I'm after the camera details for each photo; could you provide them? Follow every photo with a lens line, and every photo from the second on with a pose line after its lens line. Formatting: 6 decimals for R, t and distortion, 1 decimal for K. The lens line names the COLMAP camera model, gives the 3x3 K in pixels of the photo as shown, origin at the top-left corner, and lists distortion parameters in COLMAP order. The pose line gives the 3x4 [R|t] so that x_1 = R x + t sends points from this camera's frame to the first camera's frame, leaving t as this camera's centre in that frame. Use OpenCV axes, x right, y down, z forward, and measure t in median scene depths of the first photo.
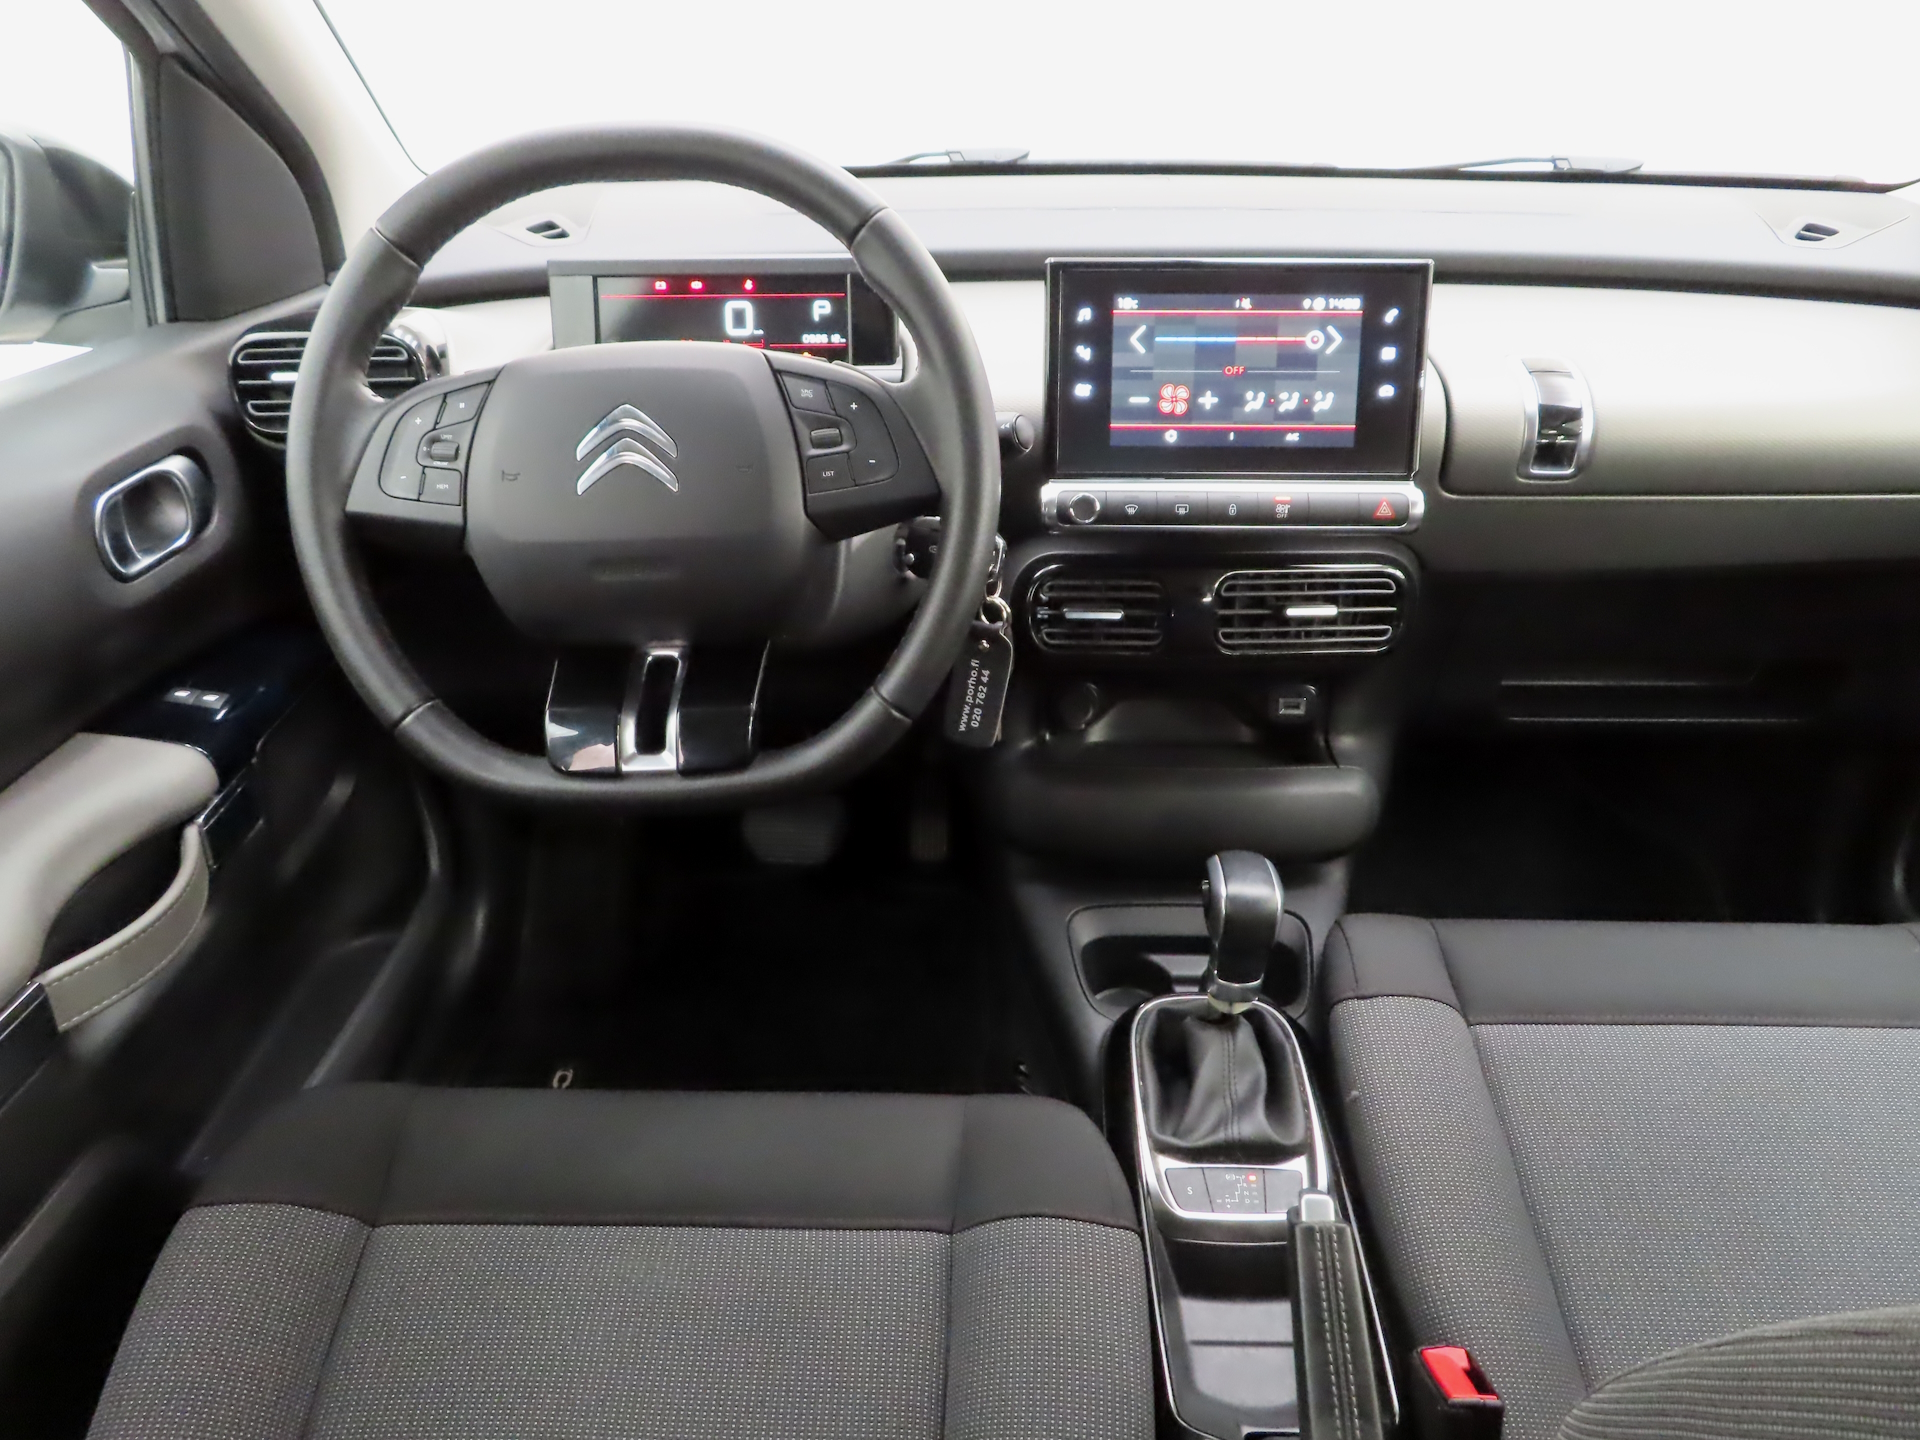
lens RADIAL K [[1350.4, 0, 960.0], [0, 1350.4, 720.0], [0, 0, 1]] dist [-0.014565, 0.004252]
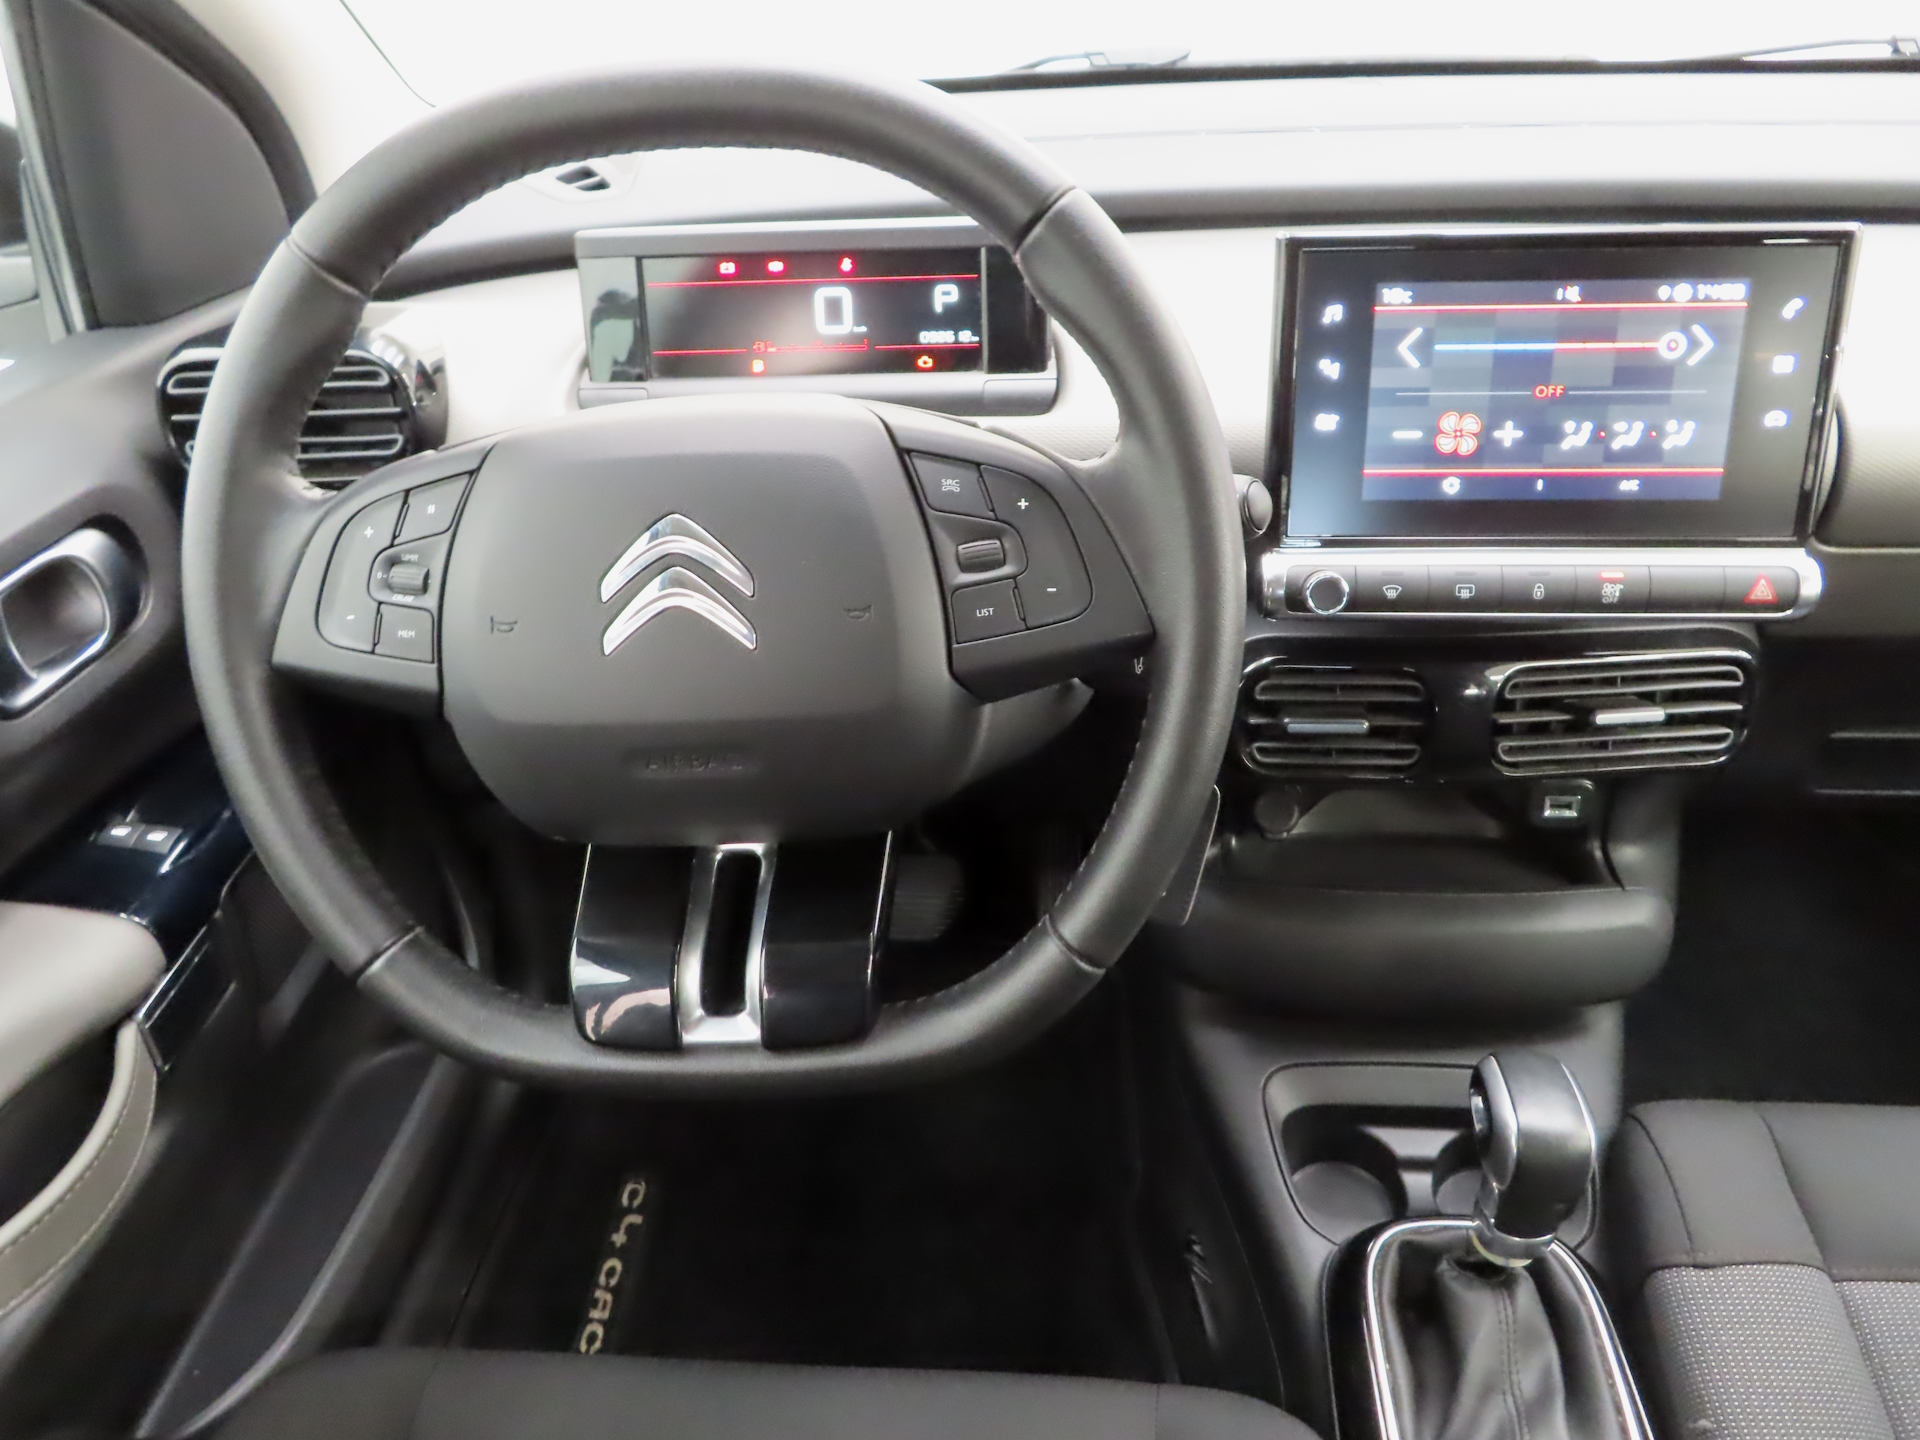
lens RADIAL K [[1350.4, 0, 960.0], [0, 1350.4, 720.0], [0, 0, 1]] dist [-0.014565, 0.004252]
pose [[0.998284, -0.001042, -0.058545, -0.057732], [0.005646, 0.996897, 0.078515, -0.146458], [0.058281, -0.078711, 0.995192, 0.281201]]
